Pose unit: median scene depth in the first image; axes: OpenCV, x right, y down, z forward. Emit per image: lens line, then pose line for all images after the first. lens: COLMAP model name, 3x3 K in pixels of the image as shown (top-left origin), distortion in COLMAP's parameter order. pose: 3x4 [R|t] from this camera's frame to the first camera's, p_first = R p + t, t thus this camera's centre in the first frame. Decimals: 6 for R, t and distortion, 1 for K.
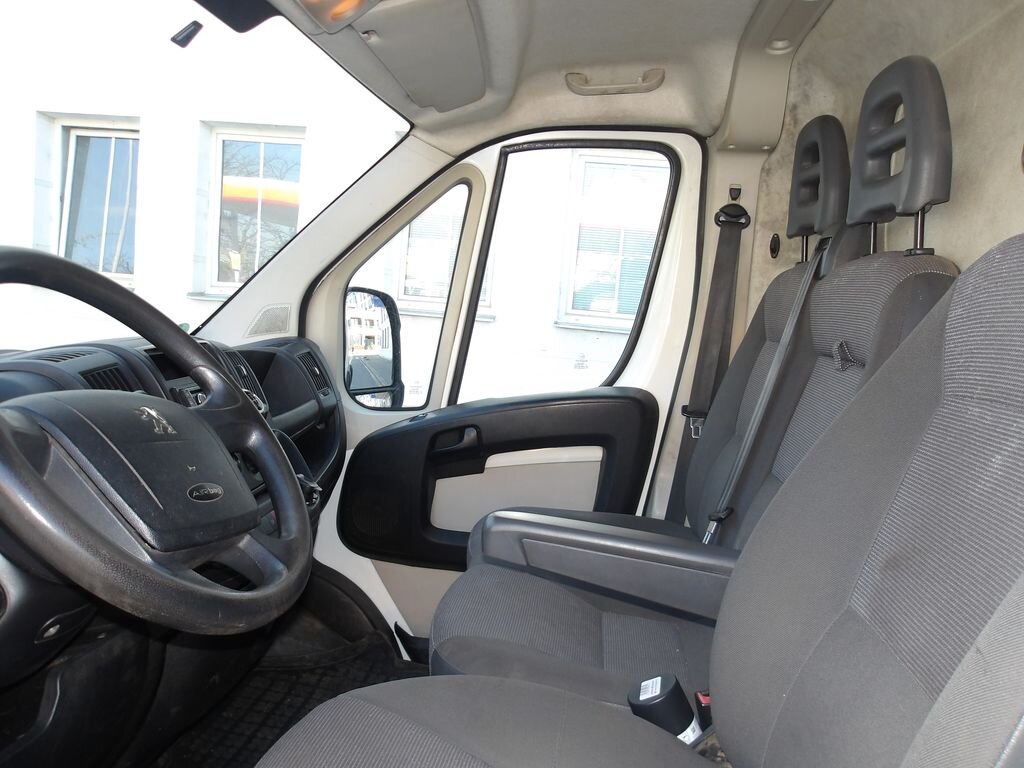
lens RADIAL K [[846.2, 0, 512.0], [0, 846.2, 384.0], [0, 0, 1]] dist [0.009850, 0.003518]
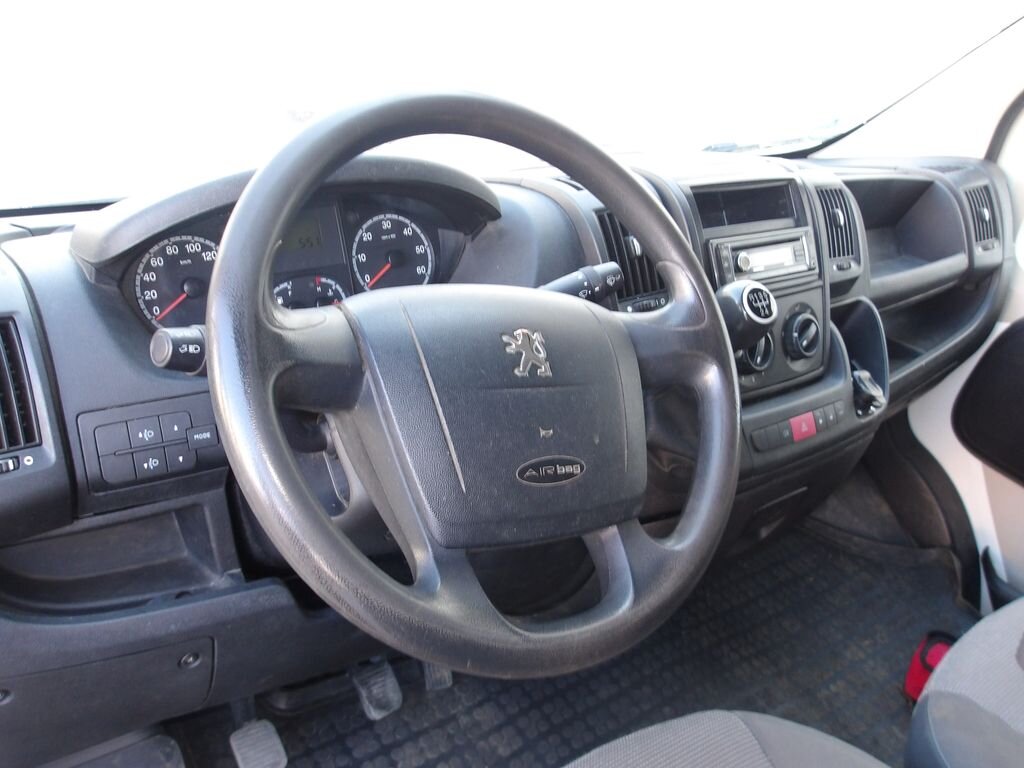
lens RADIAL K [[846.2, 0, 512.0], [0, 846.2, 384.0], [0, 0, 1]] dist [0.009850, 0.003518]
pose [[0.670571, 0.364581, -0.646077, 0.020130], [-0.161324, 0.921729, 0.352691, -0.060741], [0.724092, -0.132277, 0.676900, 0.149665]]
